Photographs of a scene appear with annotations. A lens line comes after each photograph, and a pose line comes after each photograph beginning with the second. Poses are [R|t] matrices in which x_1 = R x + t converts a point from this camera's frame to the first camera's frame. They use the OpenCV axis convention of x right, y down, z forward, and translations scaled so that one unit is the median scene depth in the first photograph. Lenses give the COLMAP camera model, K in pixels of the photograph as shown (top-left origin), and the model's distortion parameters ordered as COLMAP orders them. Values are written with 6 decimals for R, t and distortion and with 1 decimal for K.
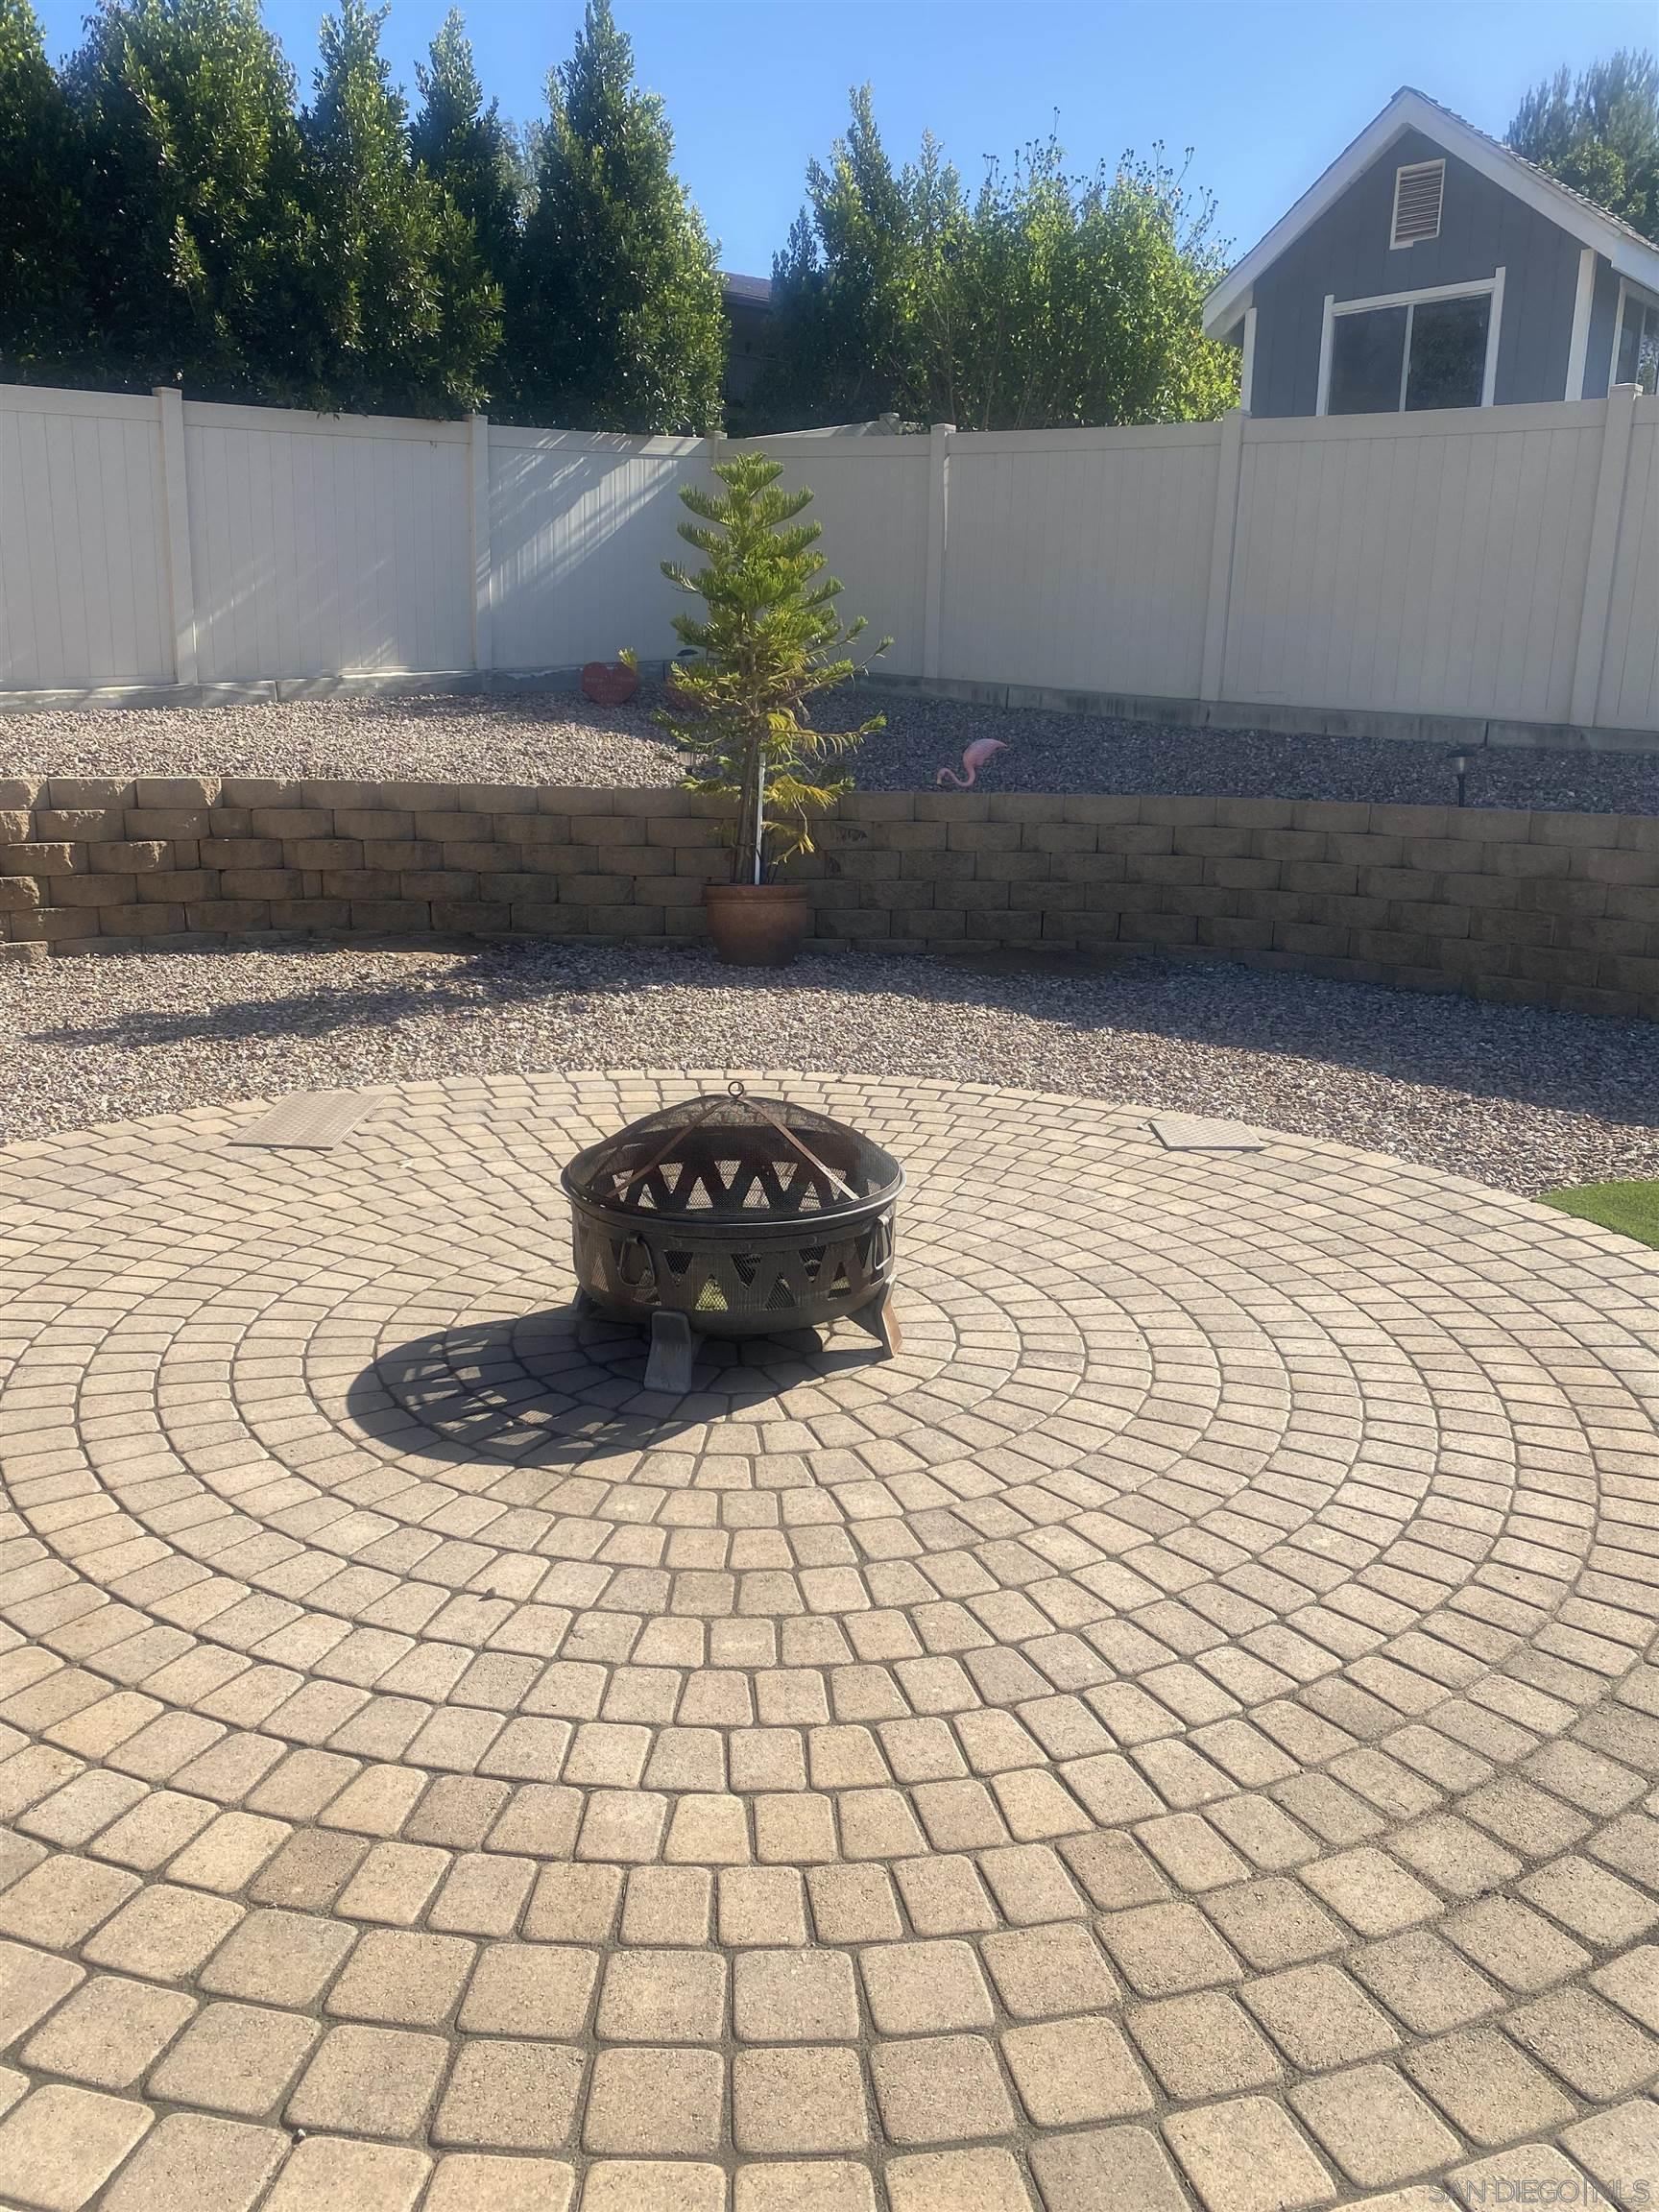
lens RADIAL K [[1668.2, 0, 828.3], [0, 1668.2, 1109.4], [0, 0, 1]] dist [0.014152, 0.002785]
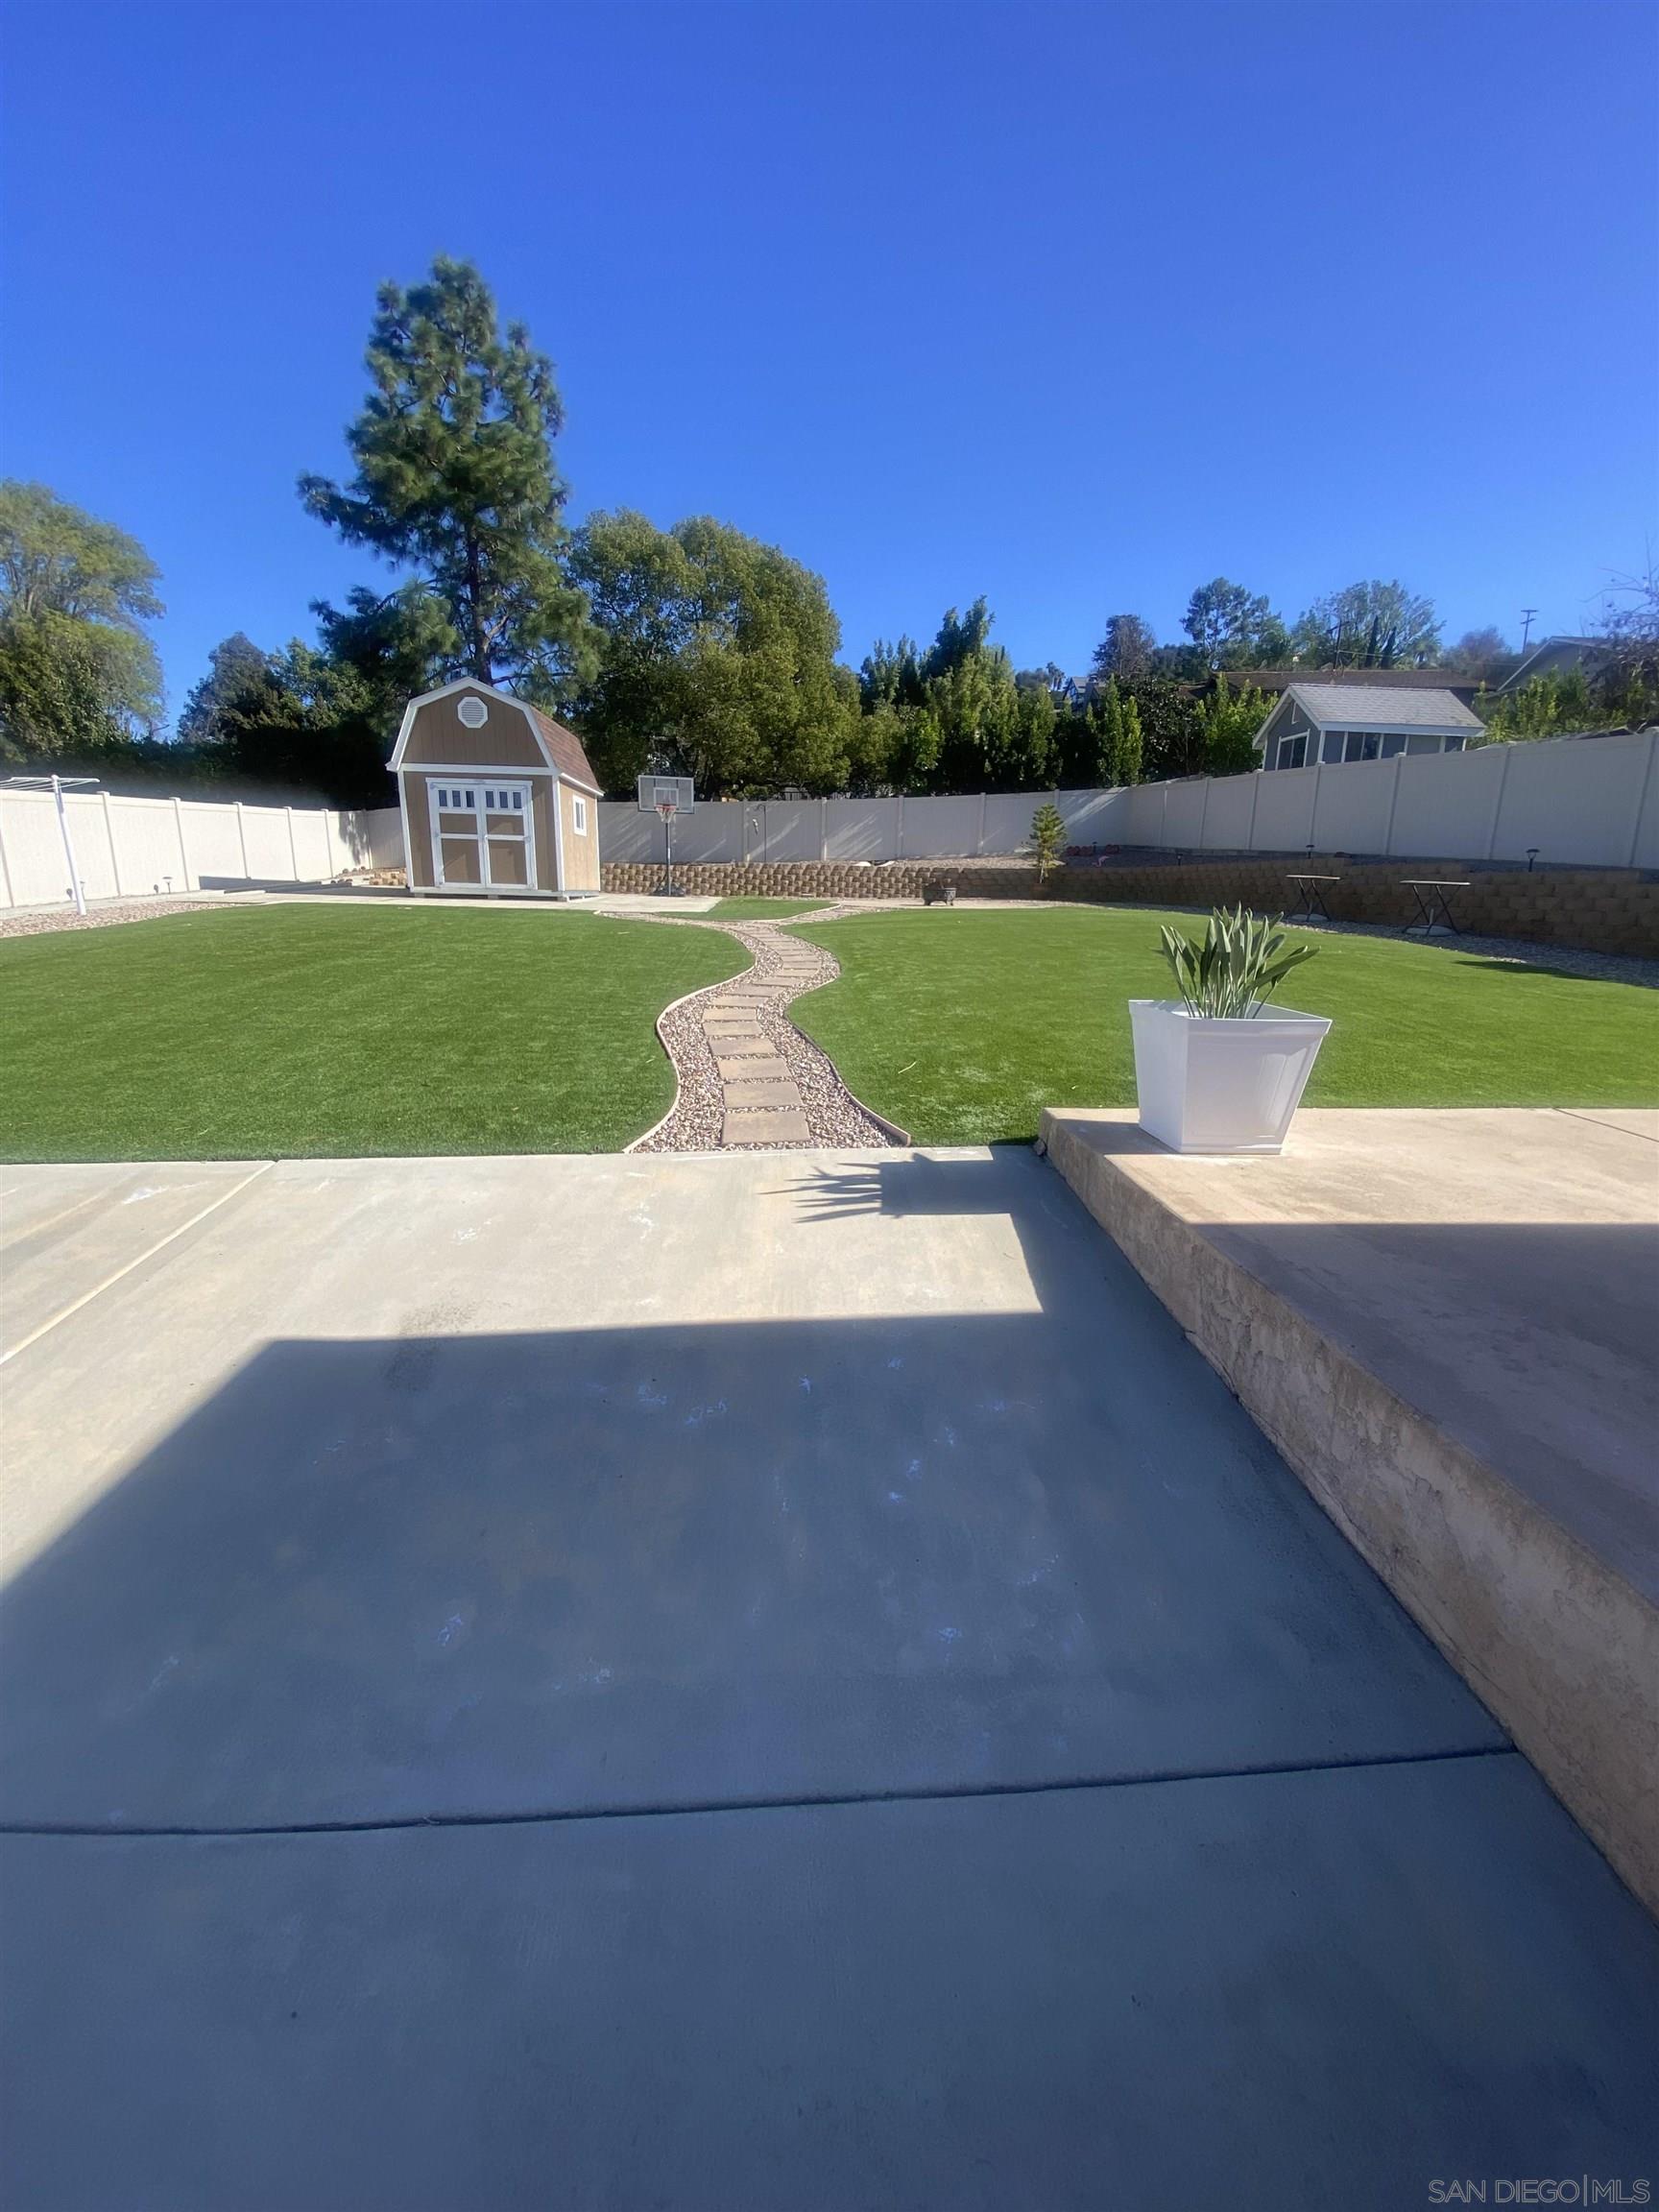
lens RADIAL K [[894.3, 0, 828.9], [0, 894.3, 1101.7], [0, 0, 1]] dist [0.000240, -0.000001]
pose [[0.739240, 0.150037, -0.656516, 1.025418], [-0.157785, 0.986319, 0.047743, 0.371334], [0.654697, 0.068295, 0.752800, -1.093926]]
